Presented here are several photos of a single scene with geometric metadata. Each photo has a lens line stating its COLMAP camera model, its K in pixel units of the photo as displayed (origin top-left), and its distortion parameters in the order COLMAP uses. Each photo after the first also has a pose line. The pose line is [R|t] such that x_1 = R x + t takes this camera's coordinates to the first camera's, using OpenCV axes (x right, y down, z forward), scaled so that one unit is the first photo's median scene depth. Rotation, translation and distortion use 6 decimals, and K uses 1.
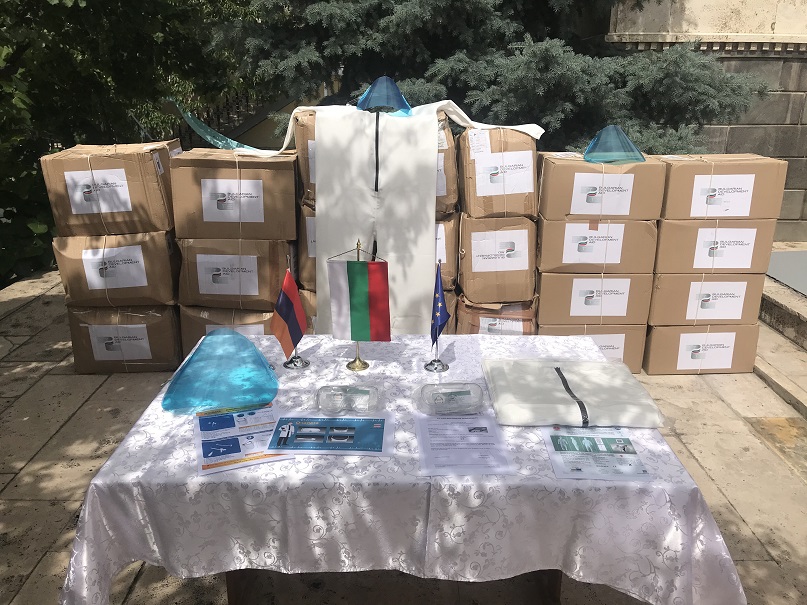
lens RADIAL K [[659.5, 0, 402.1], [0, 659.5, 277.8], [0, 0, 1]] dist [0.009076, -0.002670]
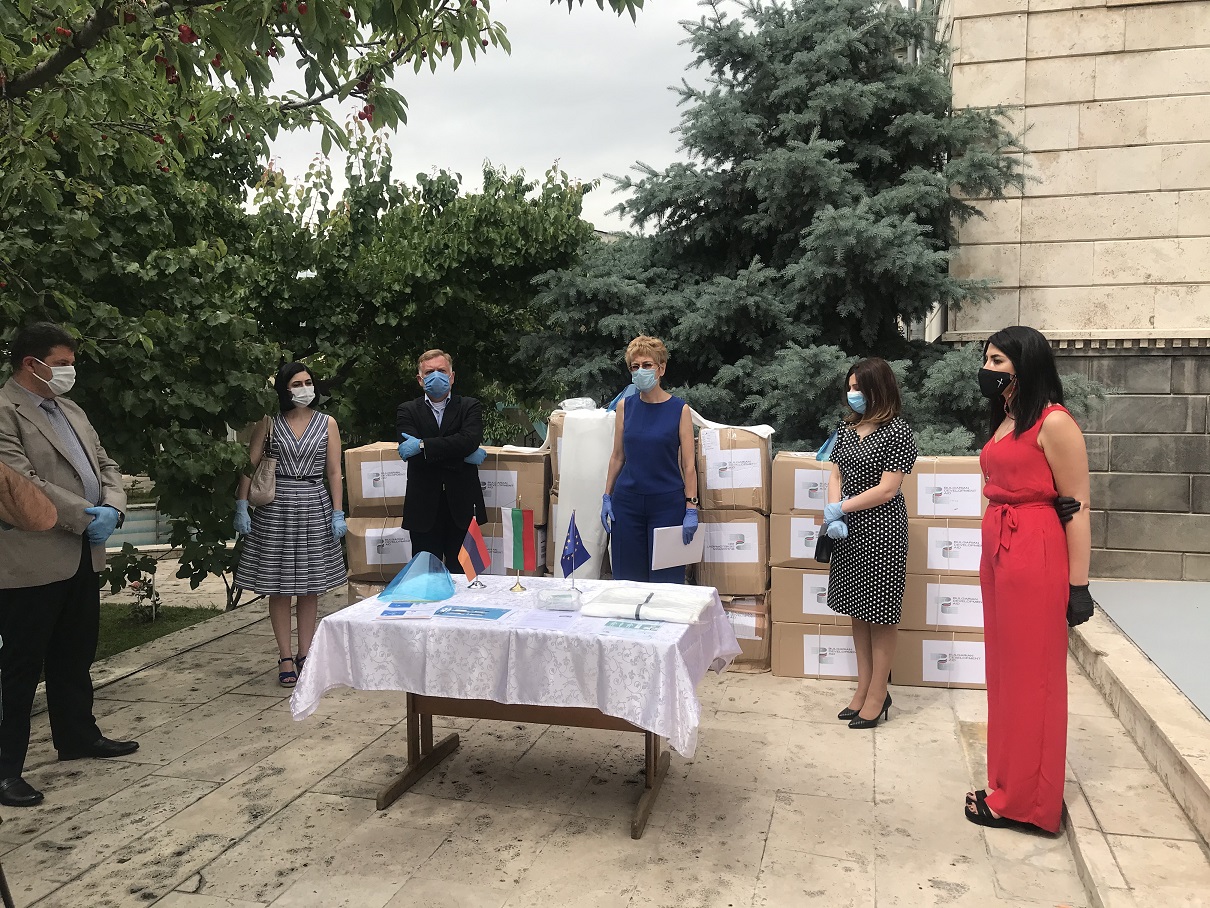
lens RADIAL K [[928.9, 0, 603.7], [0, 928.9, 395.7], [0, 0, 1]] dist [0.031507, -0.005118]
pose [[0.966338, -0.006252, -0.257200, 0.321282], [-0.064509, 0.961880, -0.265754, 0.131822], [0.249057, 0.273400, 0.929098, -0.452144]]
